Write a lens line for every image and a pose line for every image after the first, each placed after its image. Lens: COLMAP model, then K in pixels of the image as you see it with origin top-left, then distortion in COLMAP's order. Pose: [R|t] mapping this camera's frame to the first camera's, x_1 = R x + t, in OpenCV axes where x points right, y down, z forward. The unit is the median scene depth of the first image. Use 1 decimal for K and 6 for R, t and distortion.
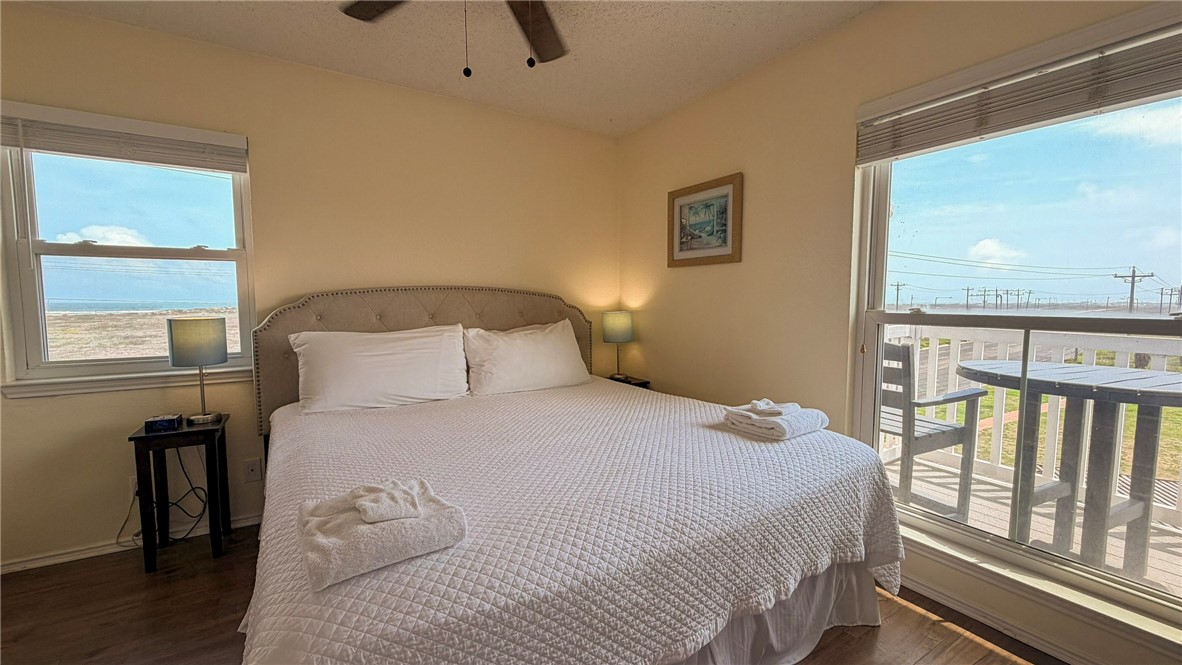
lens RADIAL K [[471.6, 0, 589.1], [0, 471.6, 333.0], [0, 0, 1]] dist [-0.001489, 0.000552]
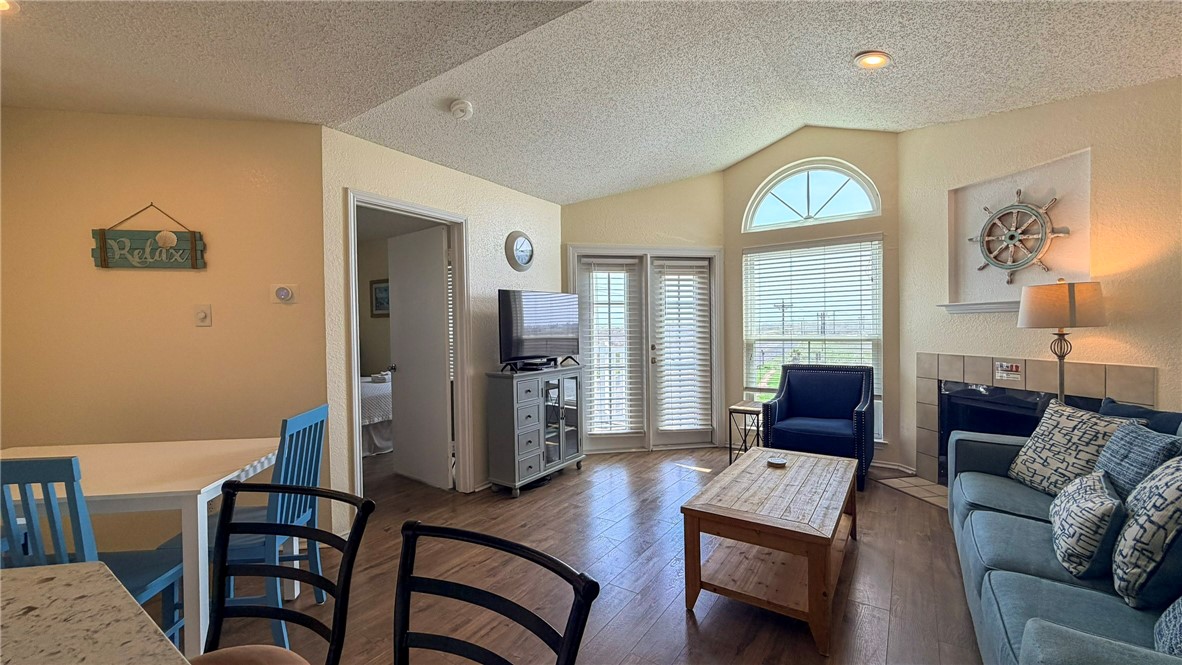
lens RADIAL K [[471.6, 0, 587.6], [0, 471.6, 334.5], [0, 0, 1]] dist [-0.001489, 0.000552]
pose [[0.915554, -0.022021, 0.401592, 0.254345], [0.042648, 0.998186, -0.042496, 0.069408], [-0.399928, 0.056034, 0.914832, -1.476292]]
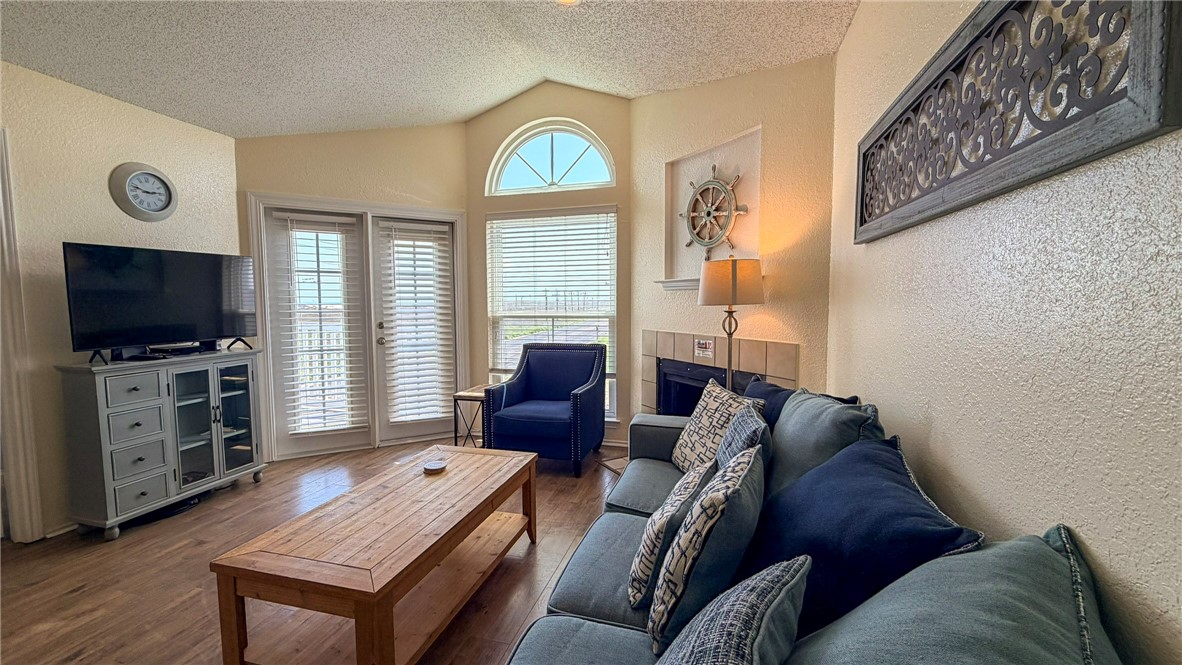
lens RADIAL K [[471.6, 0, 588.3], [0, 471.6, 334.6], [0, 0, 1]] dist [-0.001489, 0.000552]
pose [[0.737634, -0.053238, 0.673099, 0.699647], [0.049664, 0.998464, 0.024546, 0.078430], [-0.673372, 0.015323, 0.739145, -1.496576]]
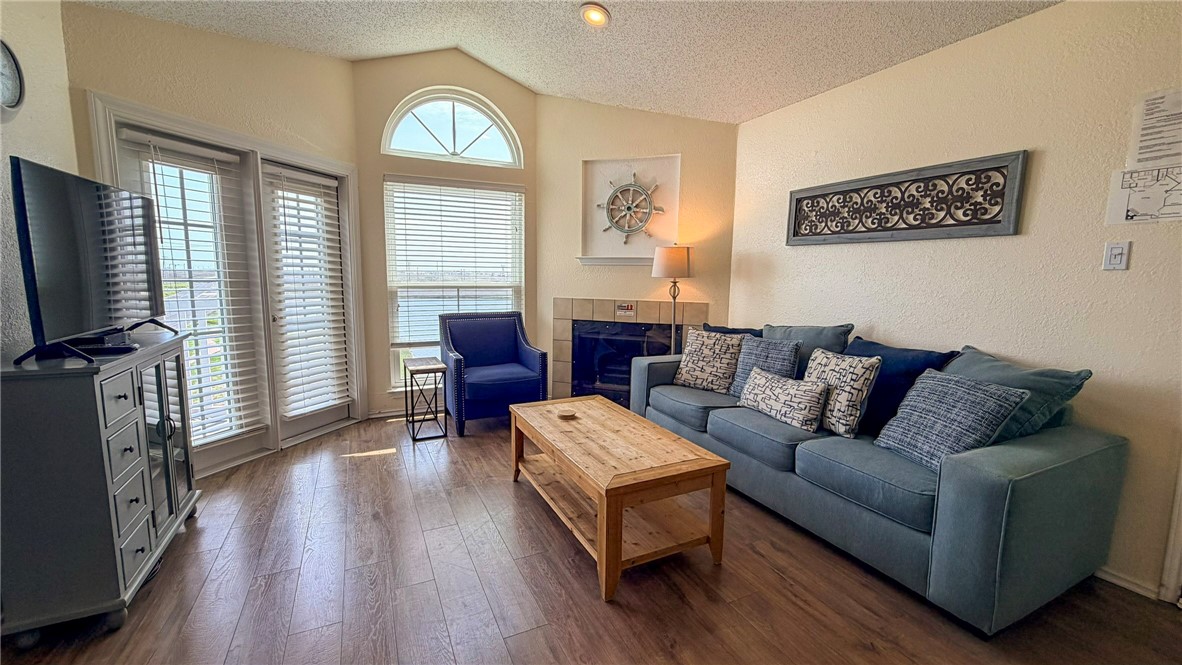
lens RADIAL K [[471.6, 0, 587.6], [0, 471.6, 334.6], [0, 0, 1]] dist [-0.001489, 0.000552]
pose [[0.099832, -0.126054, 0.986987, 0.085275], [0.051754, 0.991258, 0.121364, 0.037942], [-0.993657, 0.038965, 0.105483, -0.819679]]
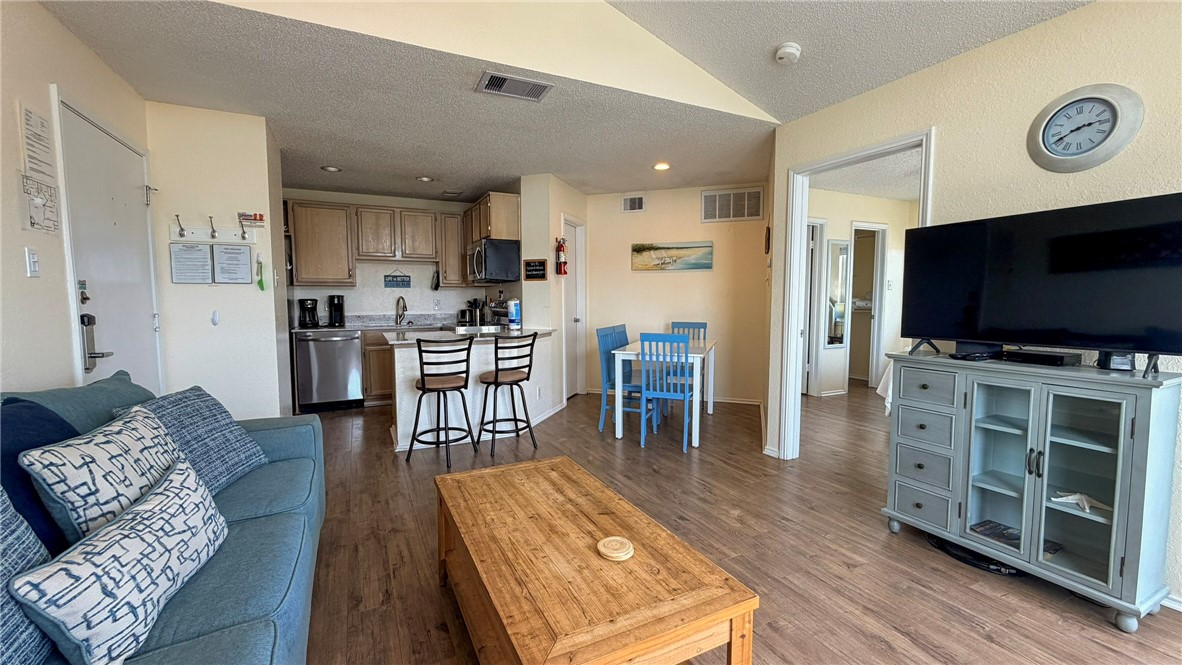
lens RADIAL K [[471.6, 0, 587.4], [0, 471.6, 334.3], [0, 0, 1]] dist [-0.001489, 0.000552]
pose [[-0.095178, 0.076670, -0.992503, 1.587000], [-0.066286, 0.994329, 0.083167, 0.041501], [0.993251, 0.073704, -0.089556, -0.661566]]
